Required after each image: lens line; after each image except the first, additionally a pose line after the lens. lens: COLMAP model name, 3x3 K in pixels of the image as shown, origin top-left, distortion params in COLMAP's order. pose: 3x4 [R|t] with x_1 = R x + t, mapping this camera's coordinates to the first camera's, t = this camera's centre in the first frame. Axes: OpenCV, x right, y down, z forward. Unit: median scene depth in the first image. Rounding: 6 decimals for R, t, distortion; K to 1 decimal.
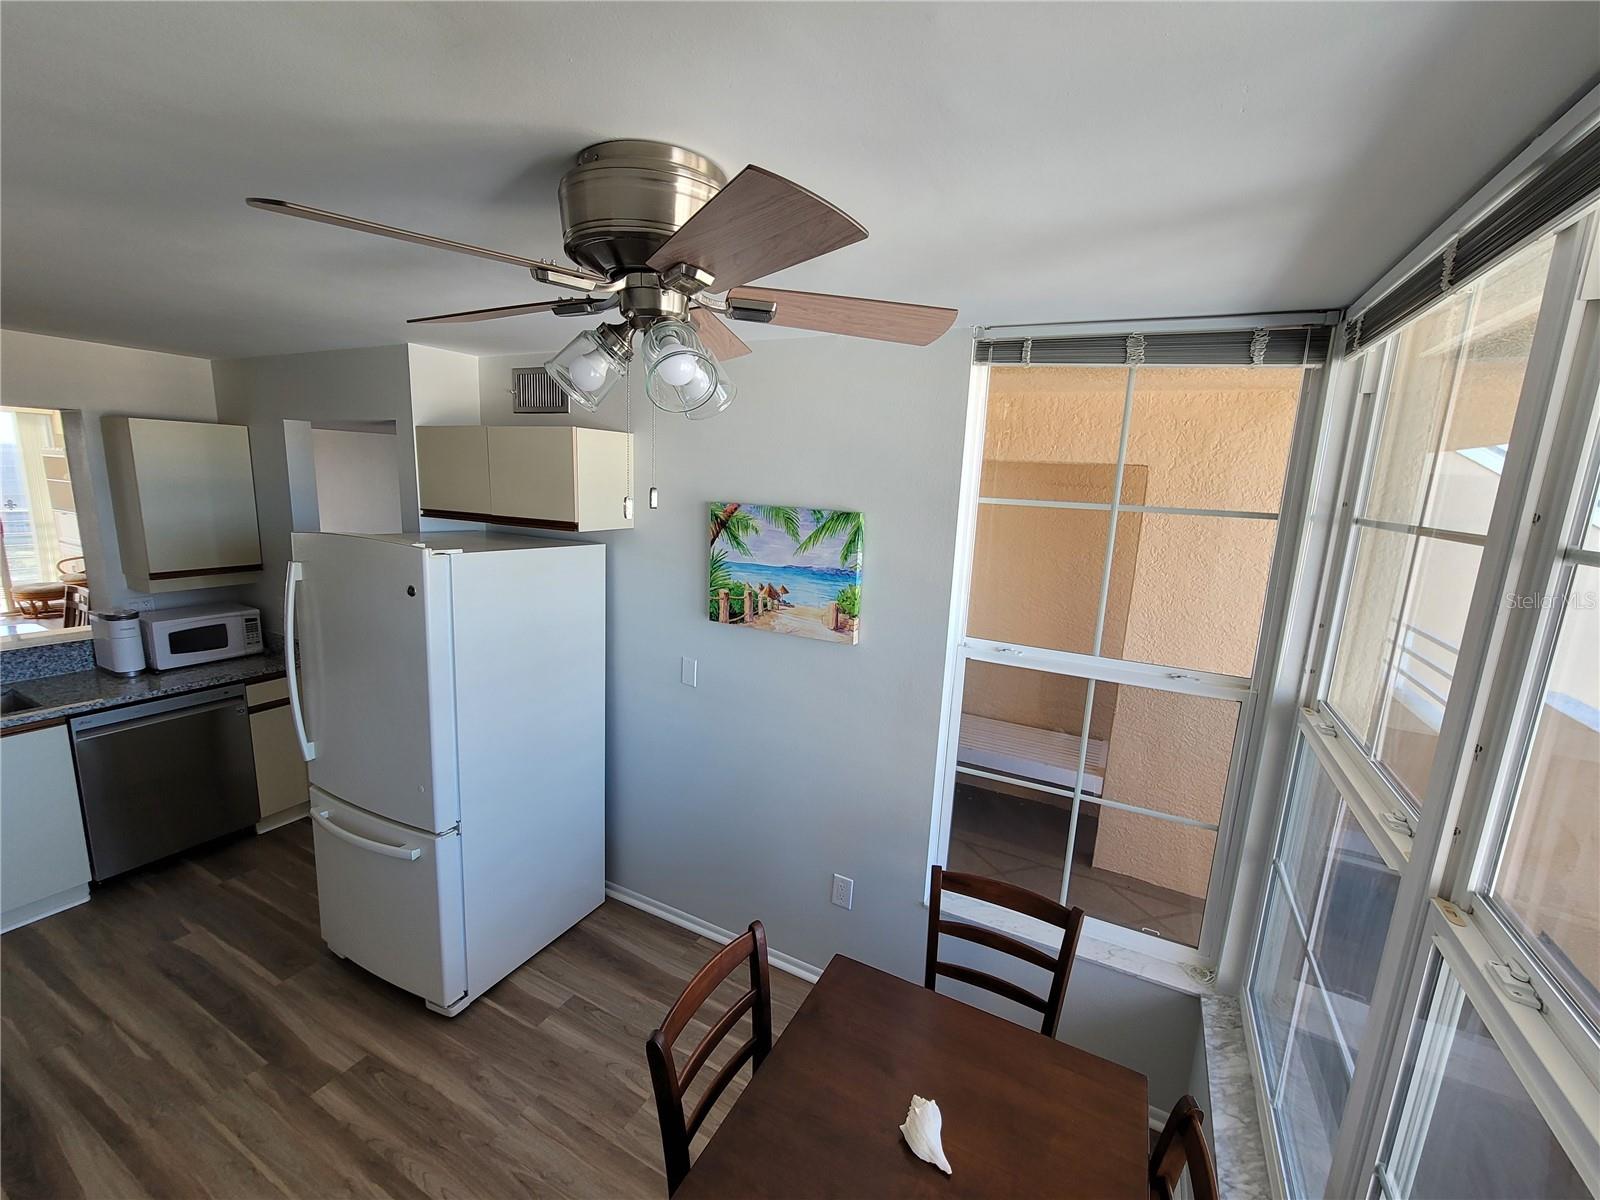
lens RADIAL K [[649.8, 0, 804.9], [0, 649.8, 605.2], [0, 0, 1]] dist [-0.007303, 0.000164]
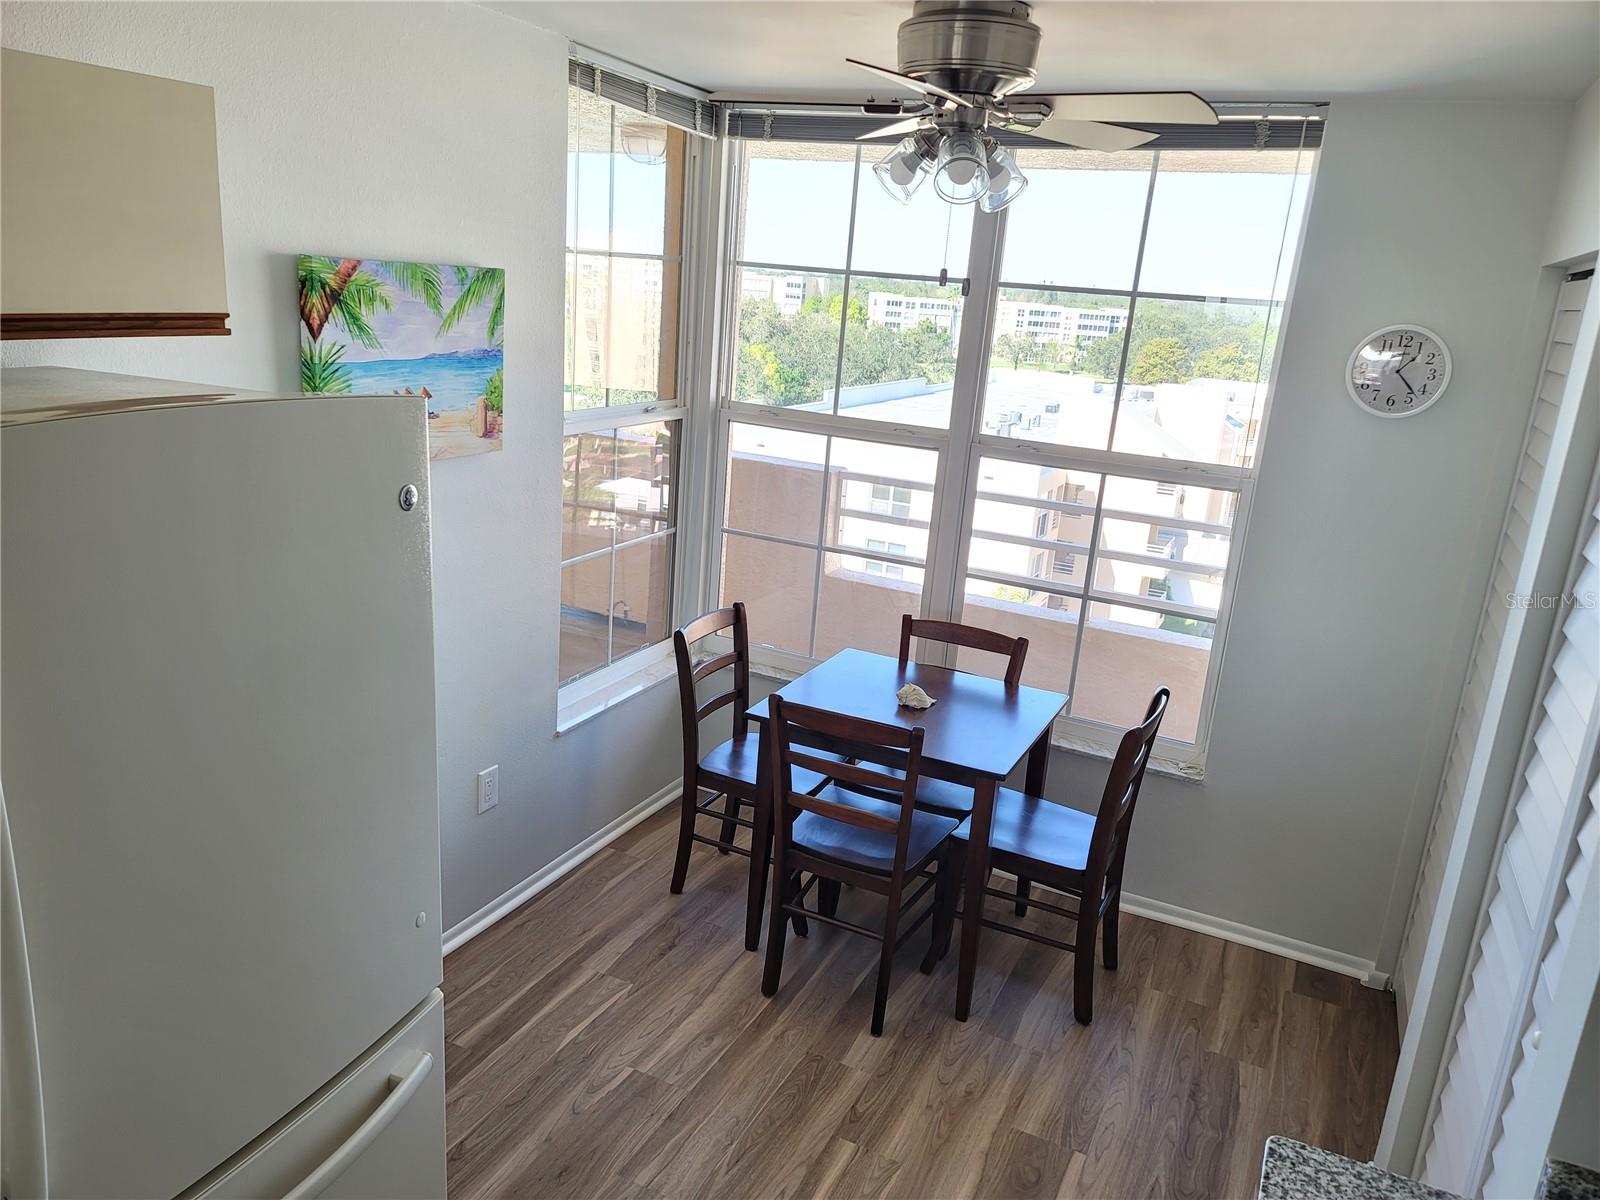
lens RADIAL K [[1176.7, 0, 802.8], [0, 1176.7, 599.8], [0, 0, 1]] dist [0.043006, 0.000919]
pose [[-0.025462, -0.315500, 0.948584, -1.271960], [0.110299, 0.942211, 0.316341, -0.167757], [-0.993572, 0.112683, 0.010809, 0.651950]]
